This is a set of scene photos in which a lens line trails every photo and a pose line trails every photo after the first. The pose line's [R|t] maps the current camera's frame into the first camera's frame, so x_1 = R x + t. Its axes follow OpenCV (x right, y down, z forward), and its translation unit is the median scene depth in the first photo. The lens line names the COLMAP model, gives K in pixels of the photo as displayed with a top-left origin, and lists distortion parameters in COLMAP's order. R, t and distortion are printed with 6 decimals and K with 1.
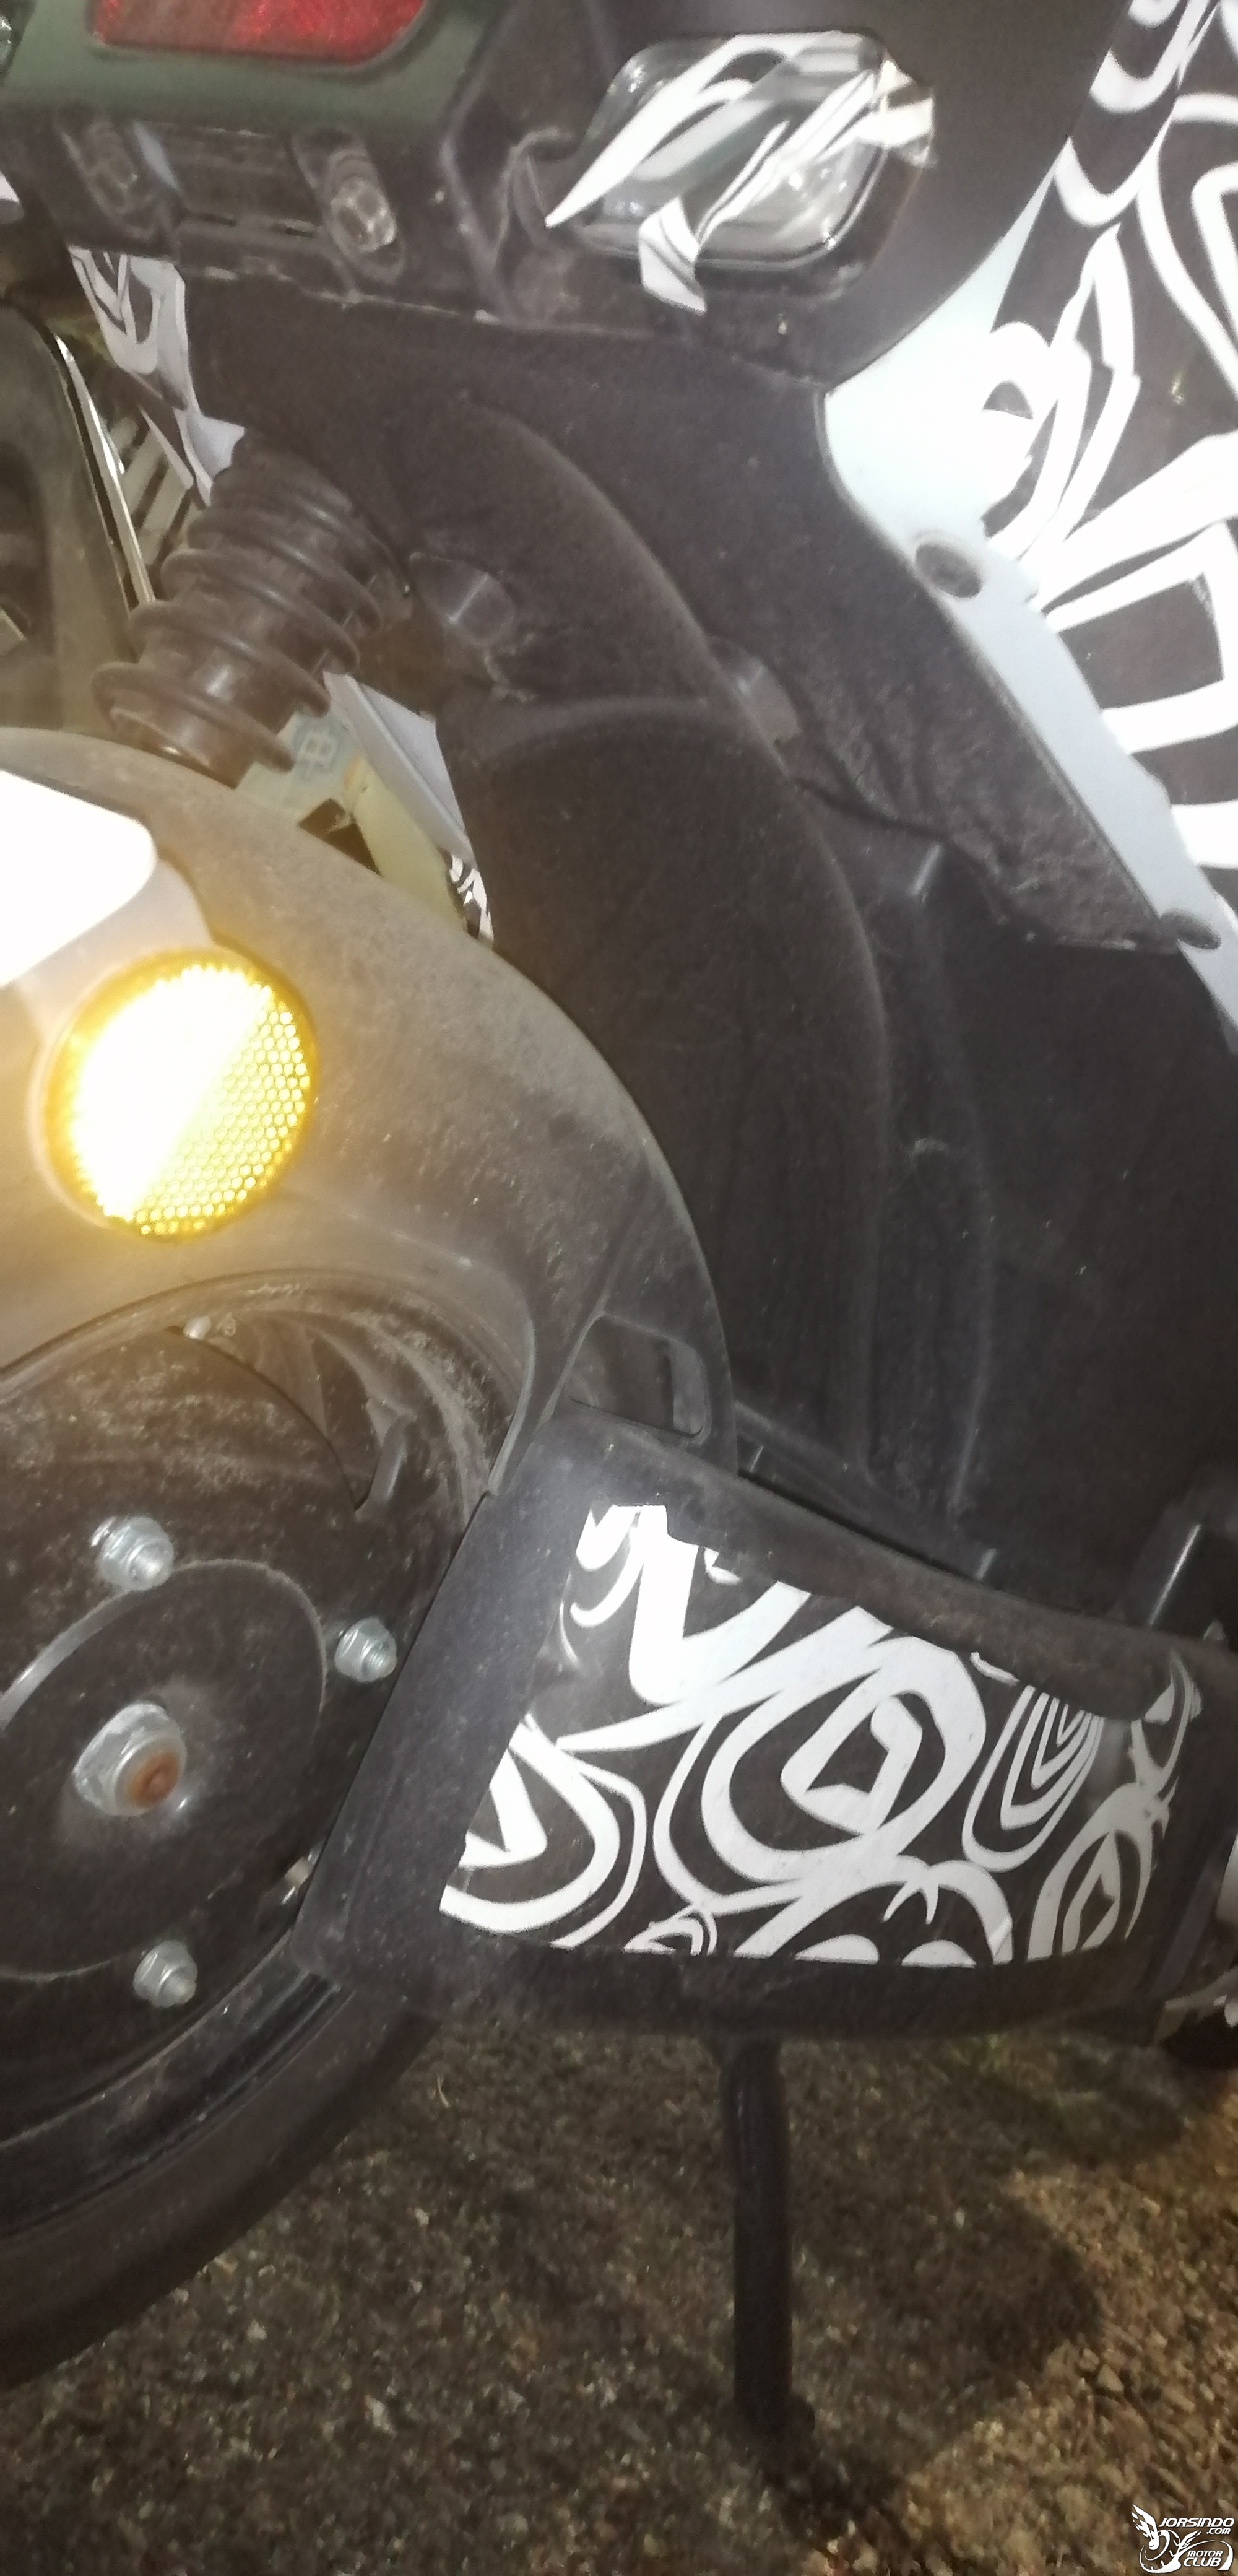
lens RADIAL K [[2030.7, 0, 620.6], [0, 2030.7, 1289.5], [0, 0, 1]] dist [0.035168, -0.102401]
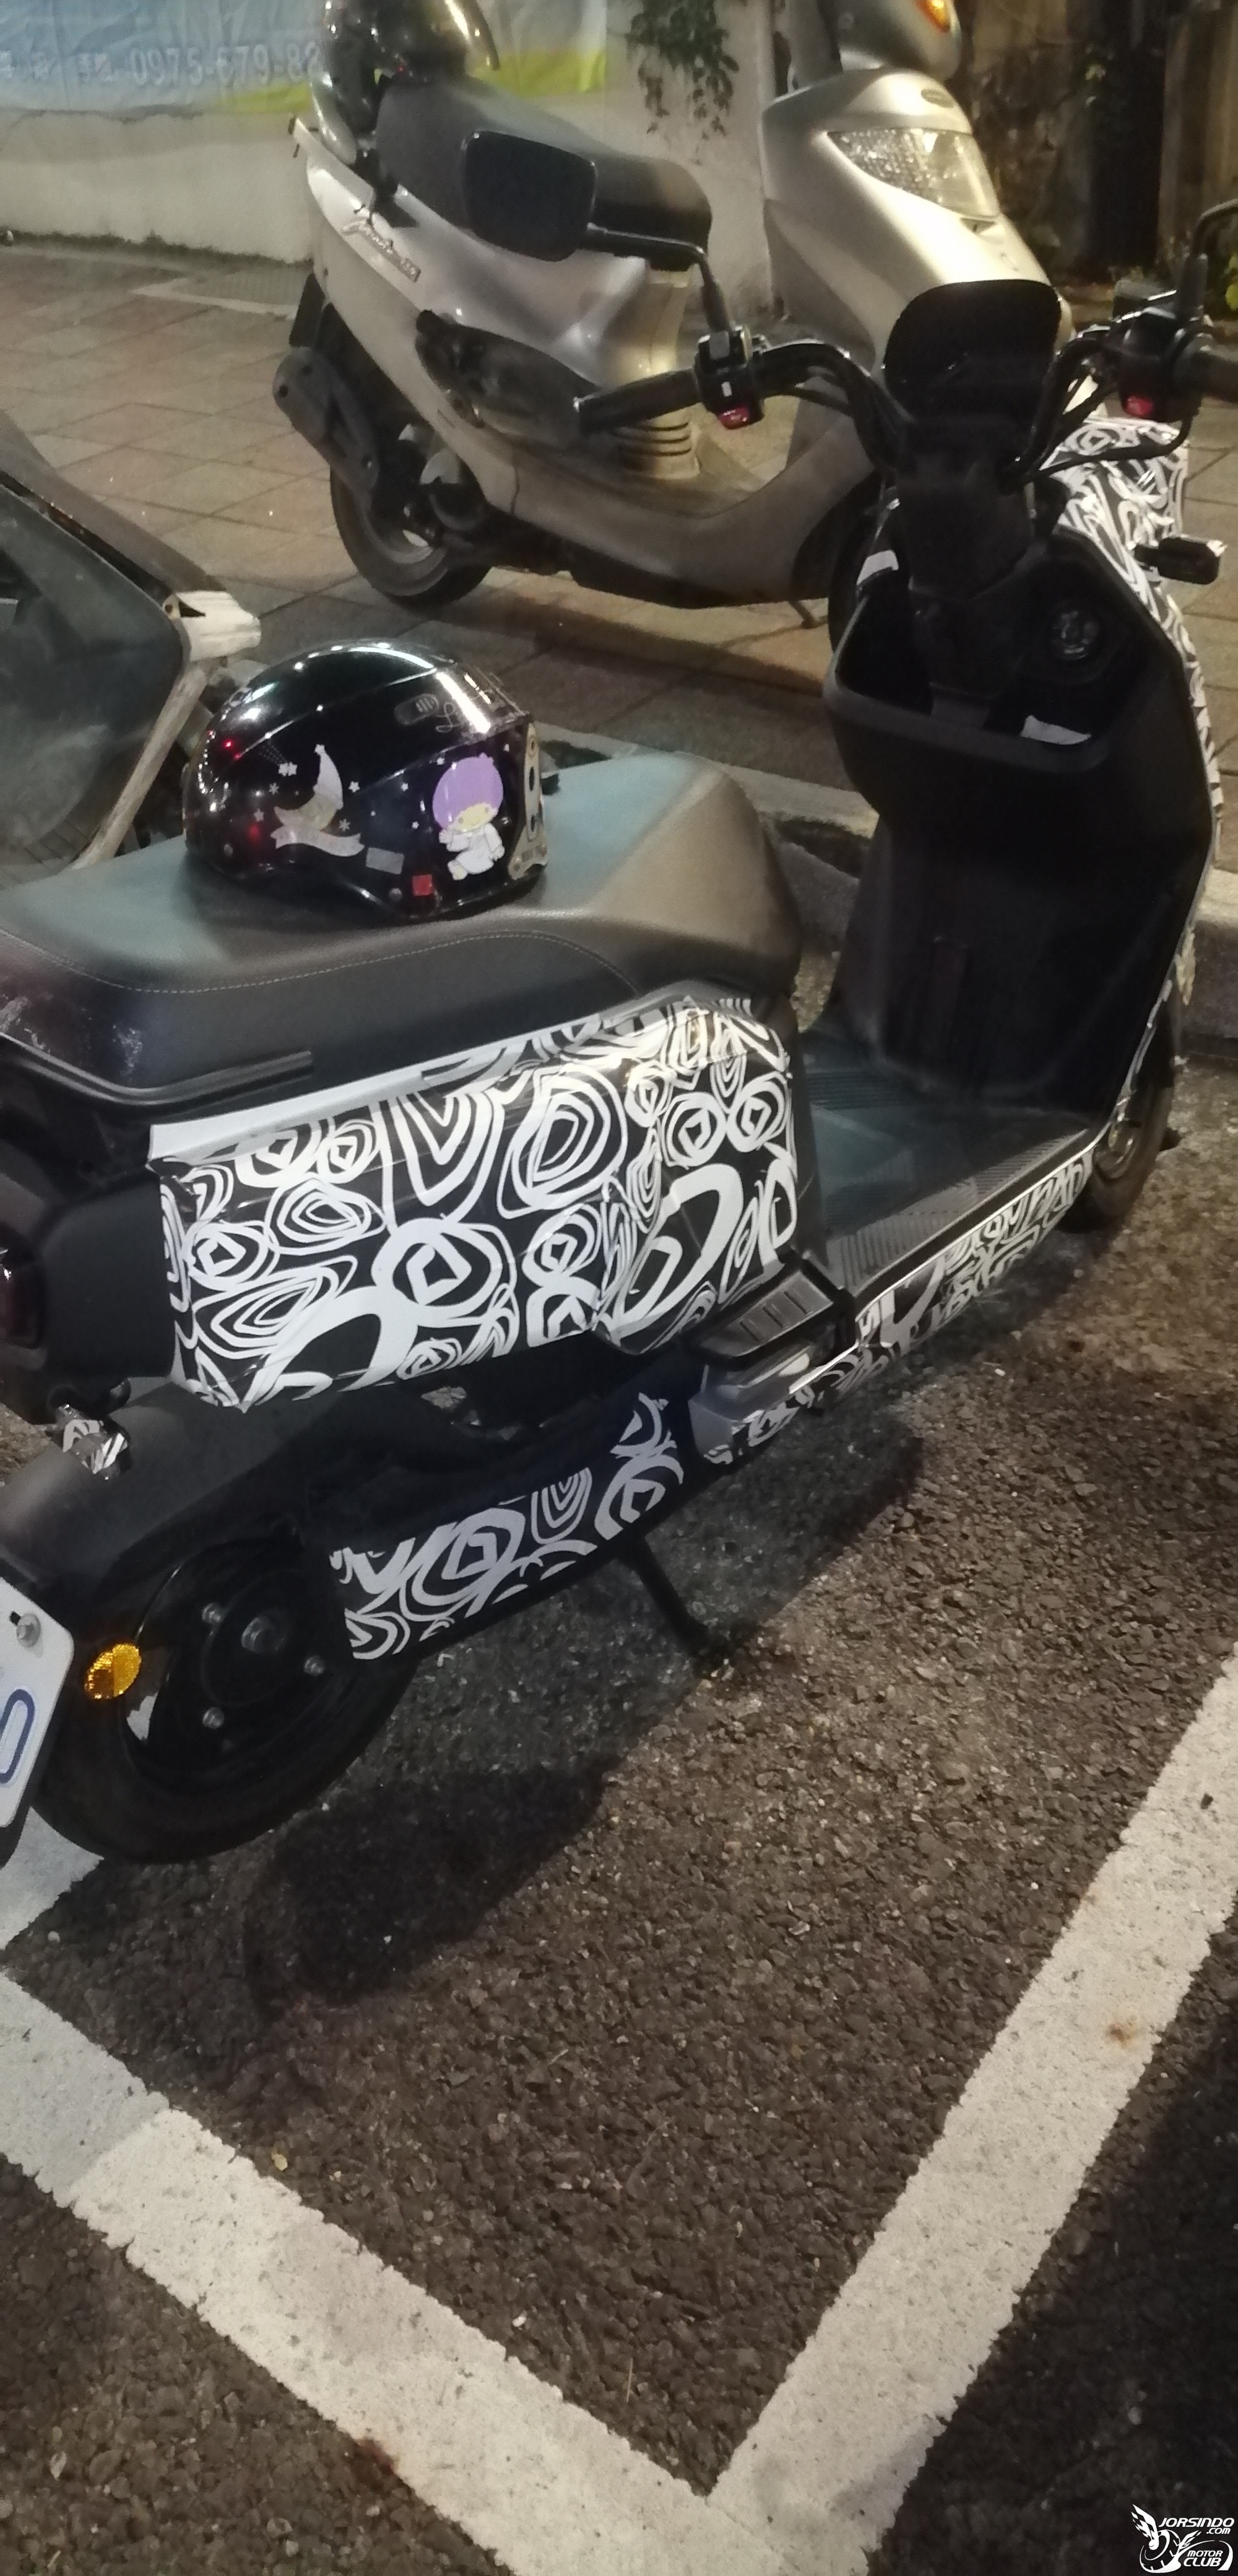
lens RADIAL K [[2030.7, 0, 645.1], [0, 2030.7, 1302.1], [0, 0, 1]] dist [0.035168, -0.102401]
pose [[0.878641, -0.314656, -0.359141, 1.500150], [0.455070, 0.779574, 0.430321, -1.191037], [0.144574, -0.541531, 0.828156, -1.169056]]
